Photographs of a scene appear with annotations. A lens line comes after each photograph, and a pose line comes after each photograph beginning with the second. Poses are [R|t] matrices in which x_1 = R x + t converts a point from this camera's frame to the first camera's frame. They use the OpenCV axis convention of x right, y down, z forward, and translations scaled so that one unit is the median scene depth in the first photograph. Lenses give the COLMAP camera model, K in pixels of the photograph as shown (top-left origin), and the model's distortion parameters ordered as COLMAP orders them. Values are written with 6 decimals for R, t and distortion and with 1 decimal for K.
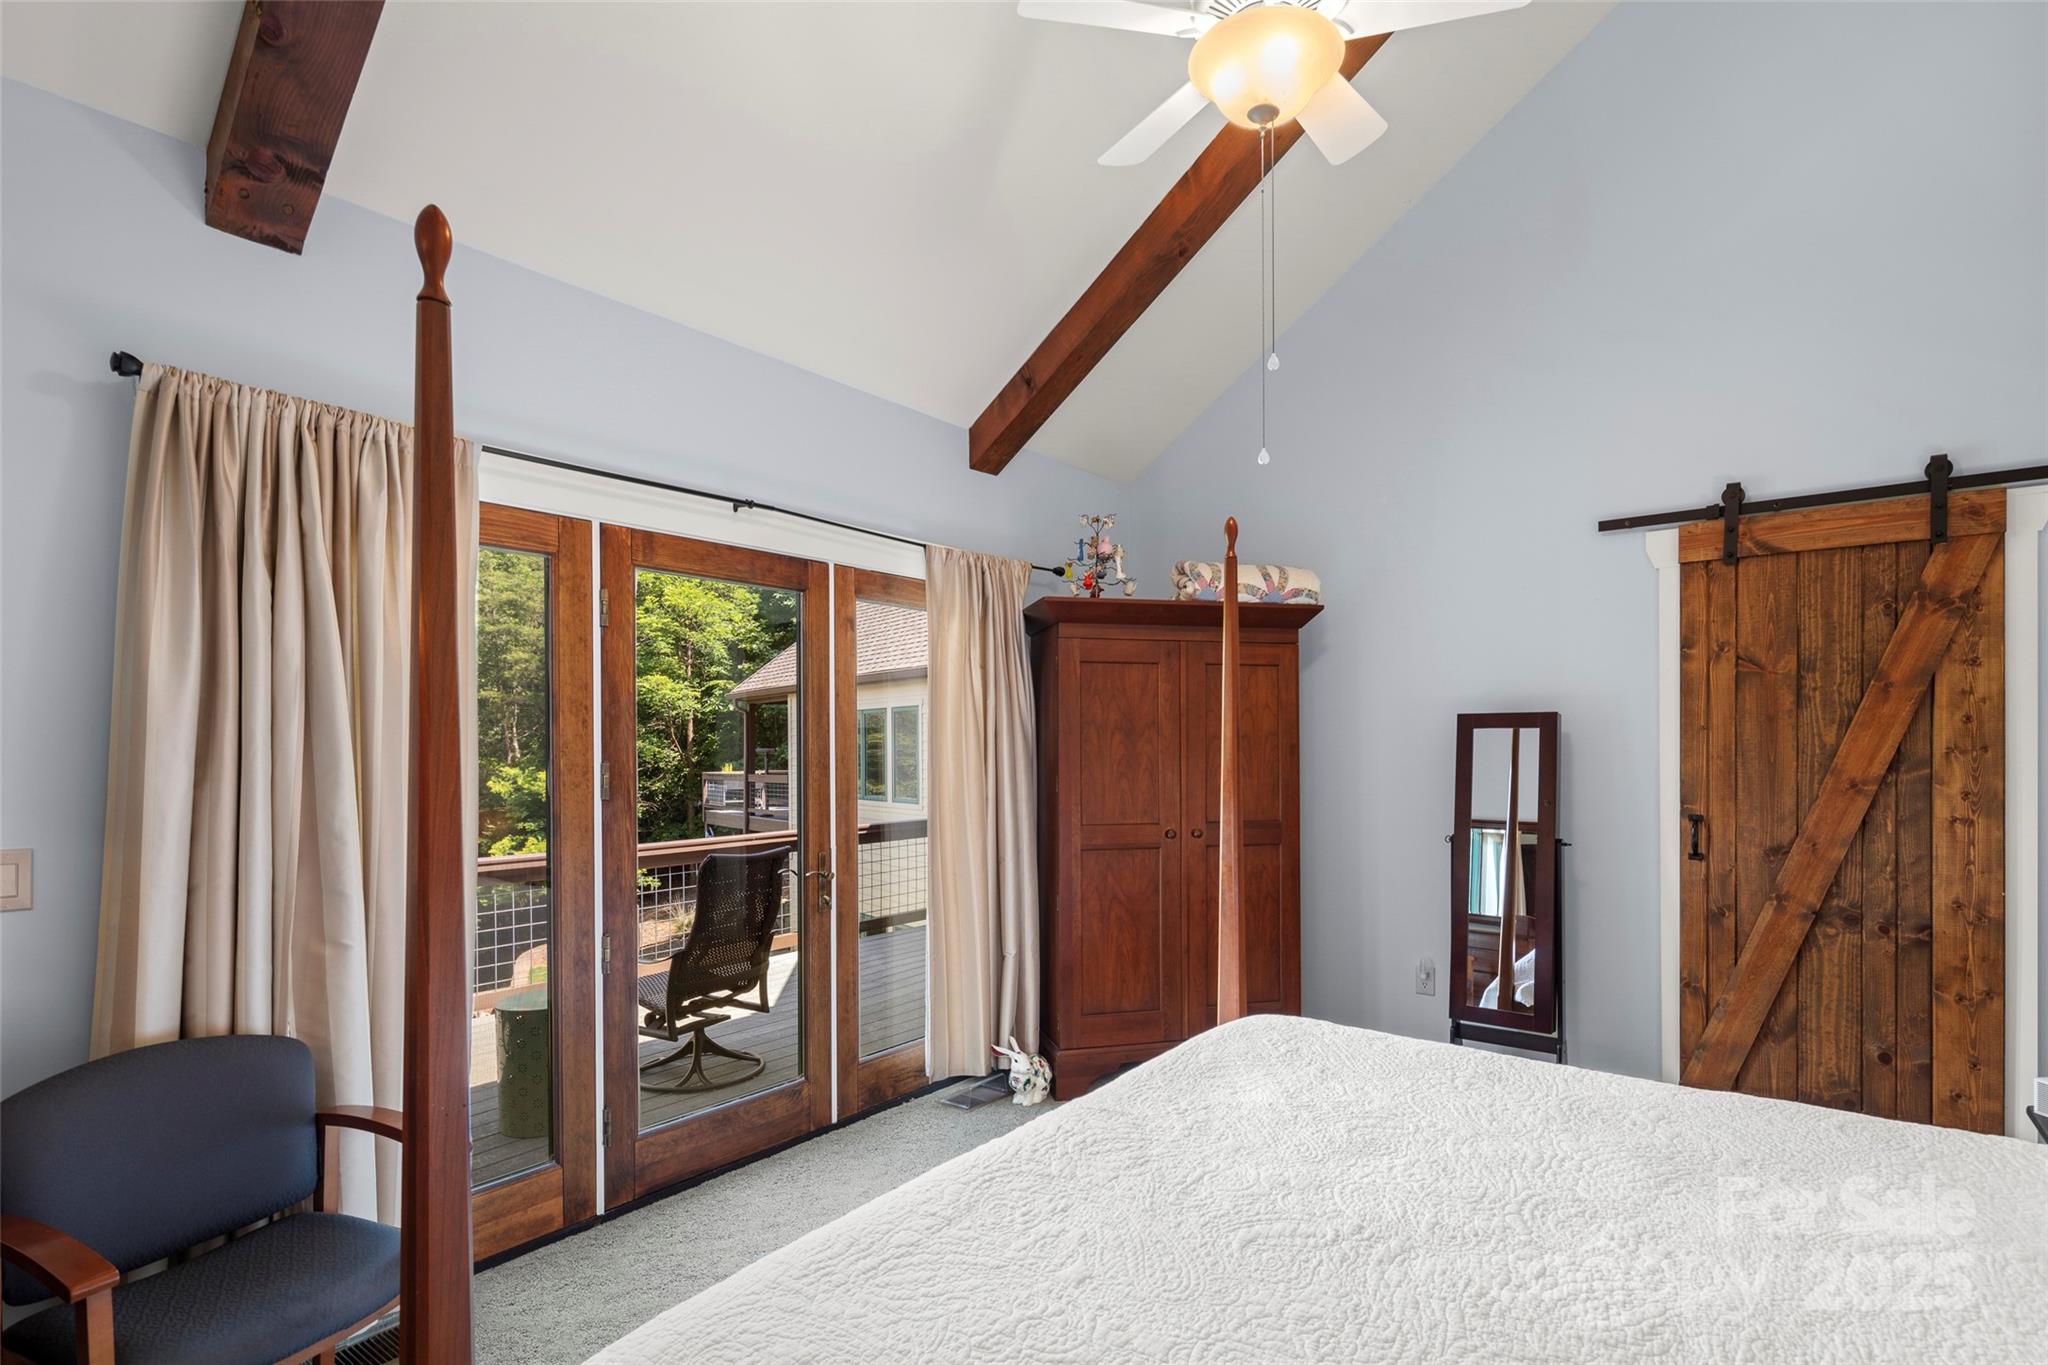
lens RADIAL K [[988.1, 0, 1024.0], [0, 988.1, 723.1], [0, 0, 1]] dist [0.000558, 0.000012]
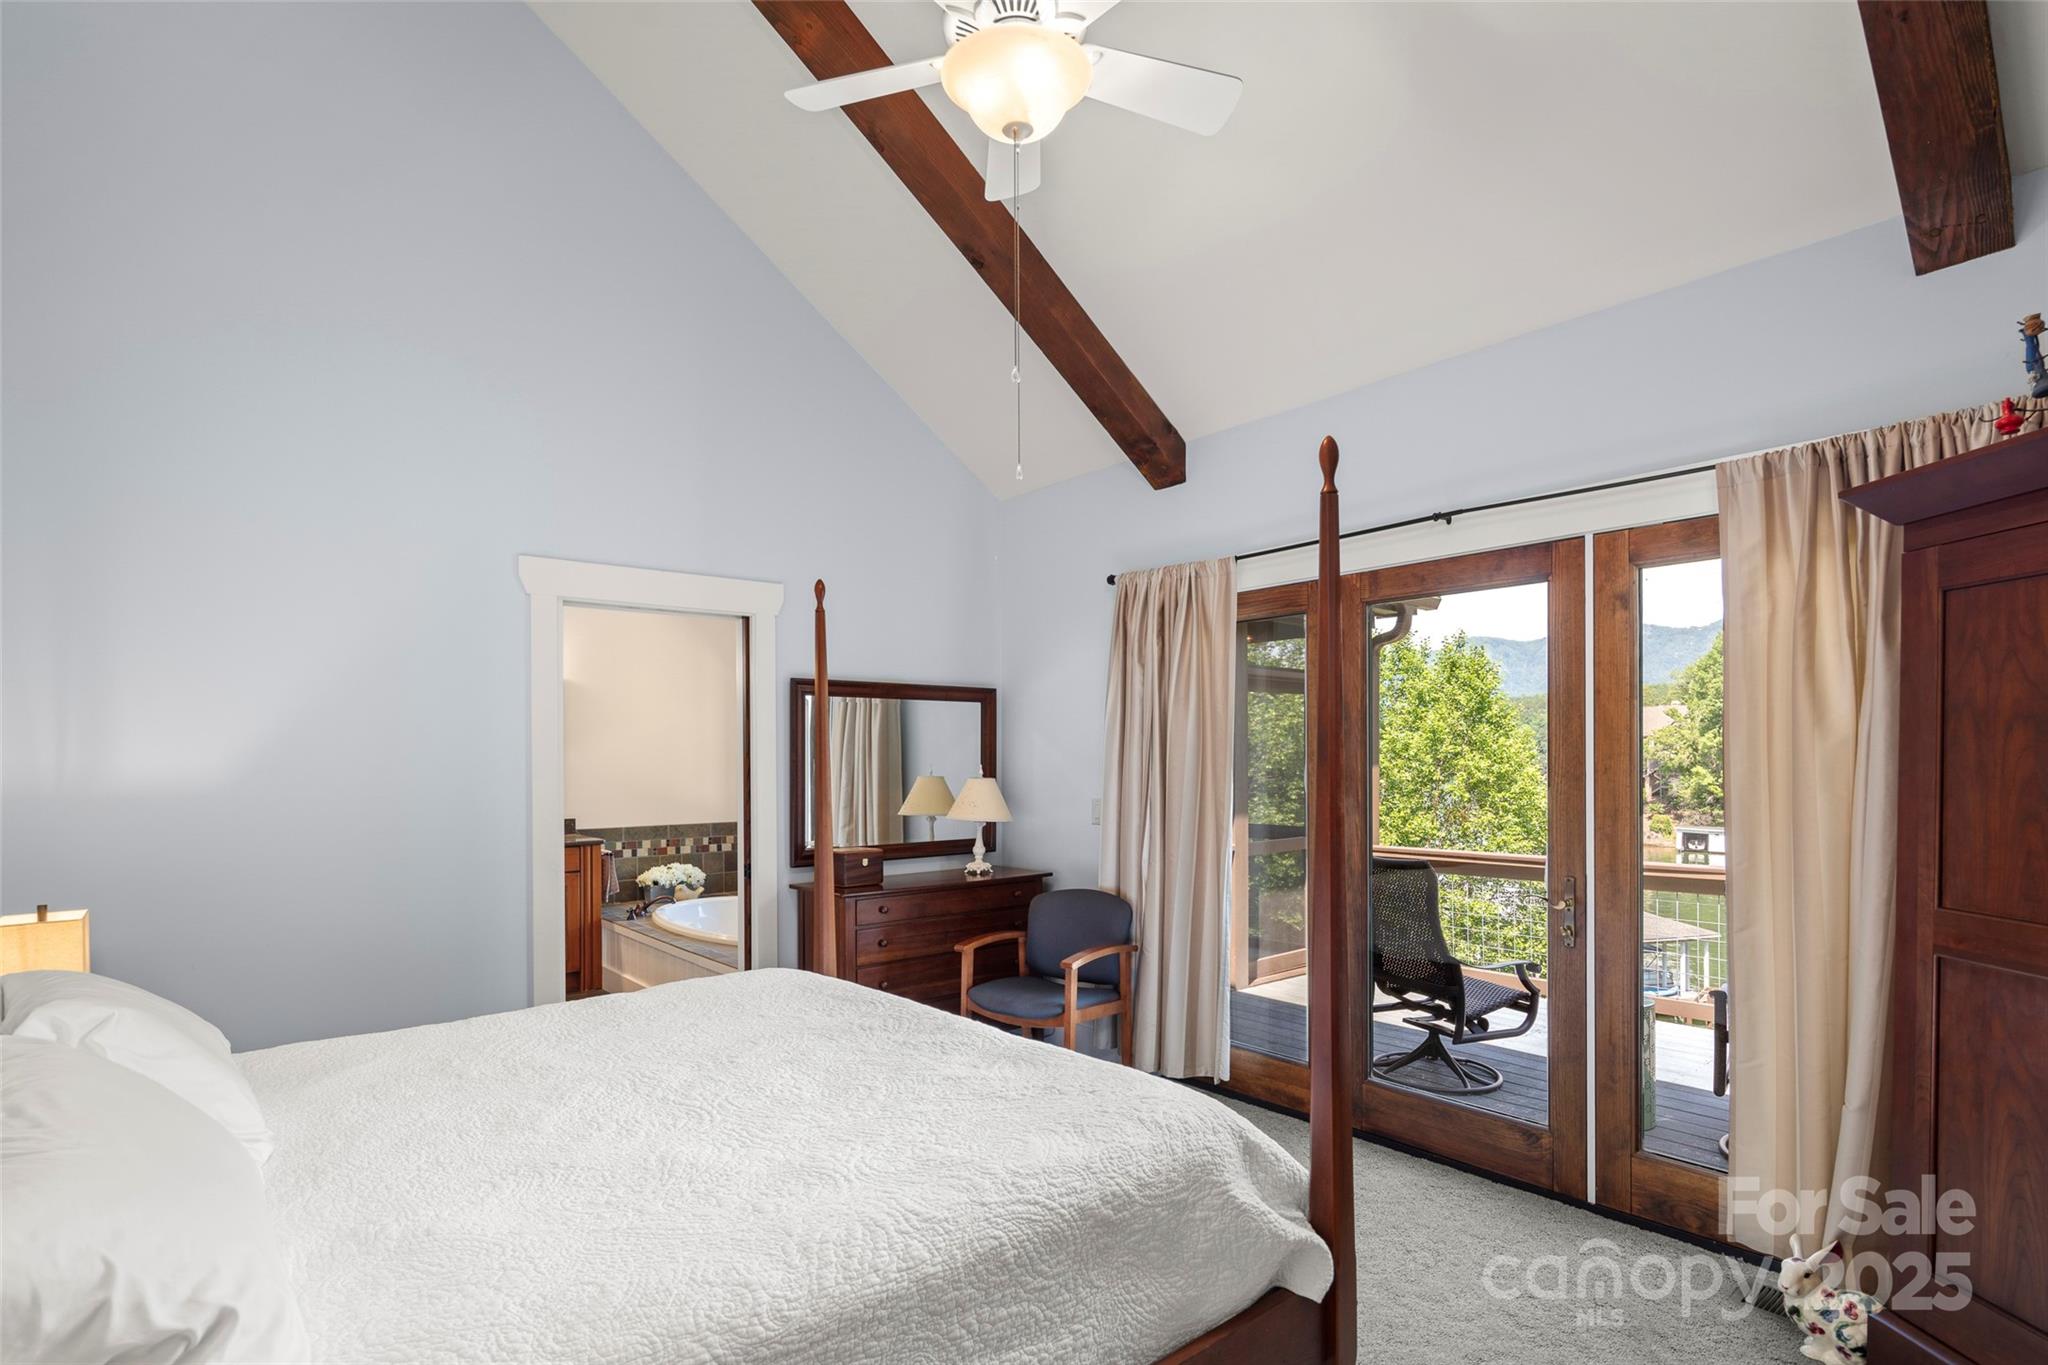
lens RADIAL K [[1005.4, 0, 1018.8], [0, 1005.4, 759.5], [0, 0, 1]] dist [0.000181, -0.000231]
pose [[-0.258418, 0.000421, -0.966033, 0.755625], [-0.000951, 0.999999, 0.000691, 0.028606], [0.966033, 0.001097, -0.258418, 0.751453]]
